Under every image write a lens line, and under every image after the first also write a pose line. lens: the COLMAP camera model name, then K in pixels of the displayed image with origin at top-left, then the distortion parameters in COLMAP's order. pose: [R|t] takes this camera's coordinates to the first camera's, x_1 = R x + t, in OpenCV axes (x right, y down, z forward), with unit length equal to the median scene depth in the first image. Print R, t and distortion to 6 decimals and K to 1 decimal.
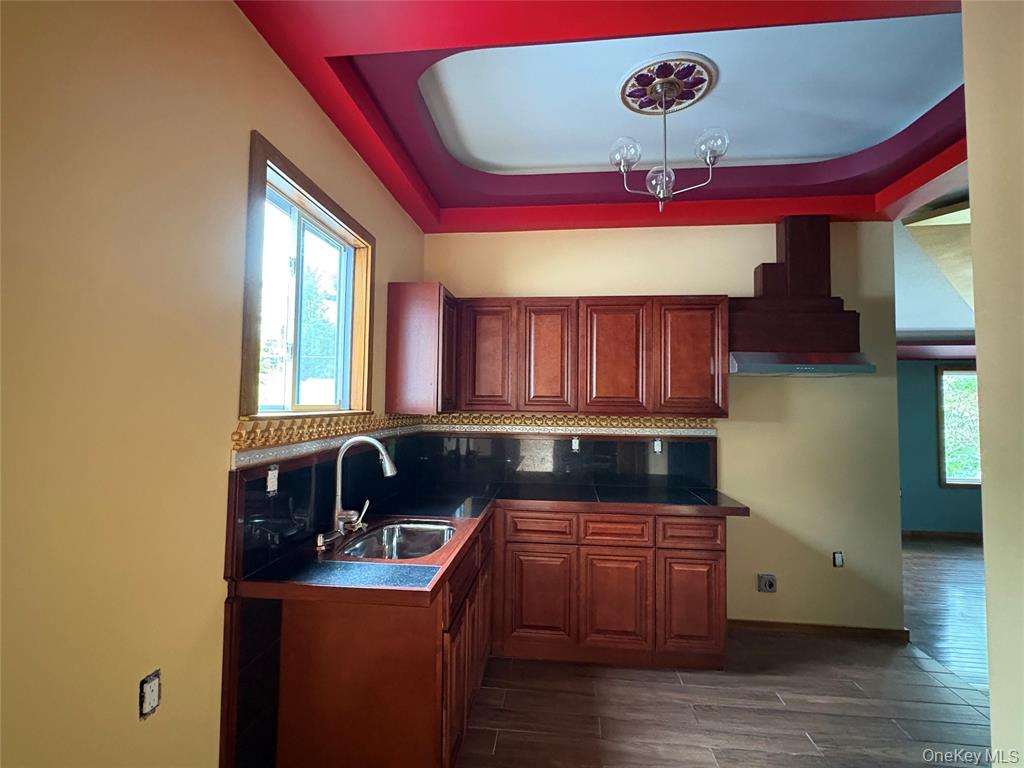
lens RADIAL K [[483.7, 0, 508.3], [0, 483.7, 381.5], [0, 0, 1]] dist [-0.000645, 0.000492]
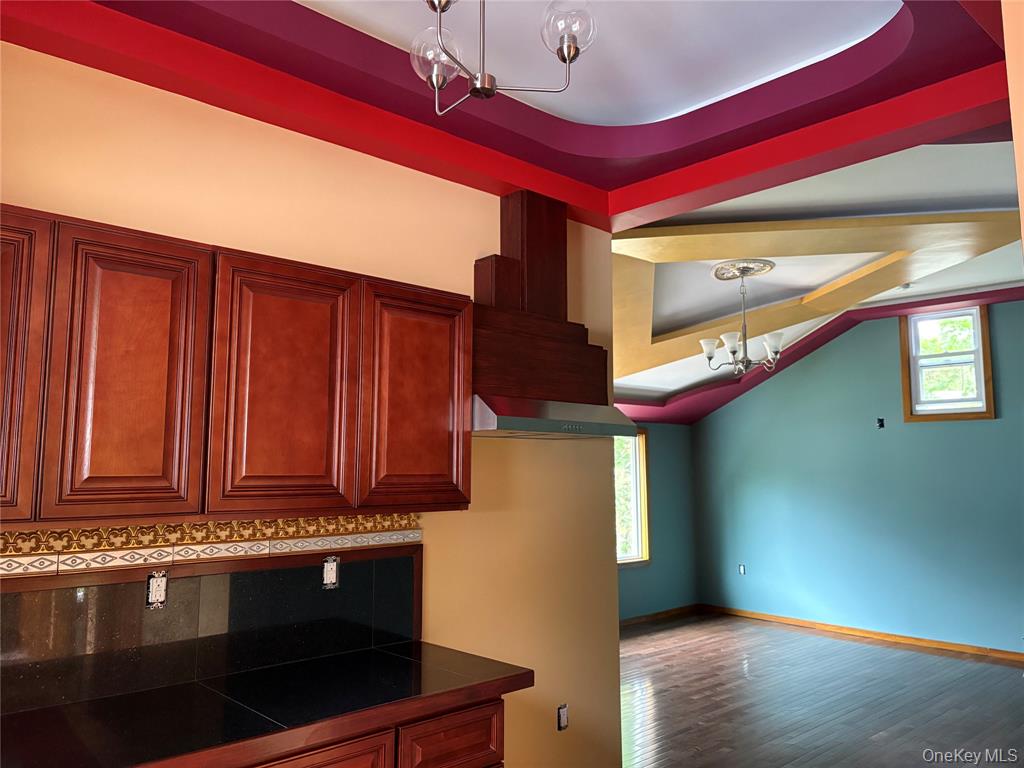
lens RADIAL K [[773.0, 0, 522.8], [0, 773.0, 380.0], [0, 0, 1]] dist [0.057438, -0.049968]
pose [[0.652350, 0.074797, 0.754218, -0.202363], [-0.024332, 0.996672, -0.077796, -0.007489], [-0.757527, 0.032399, 0.651999, 0.353290]]
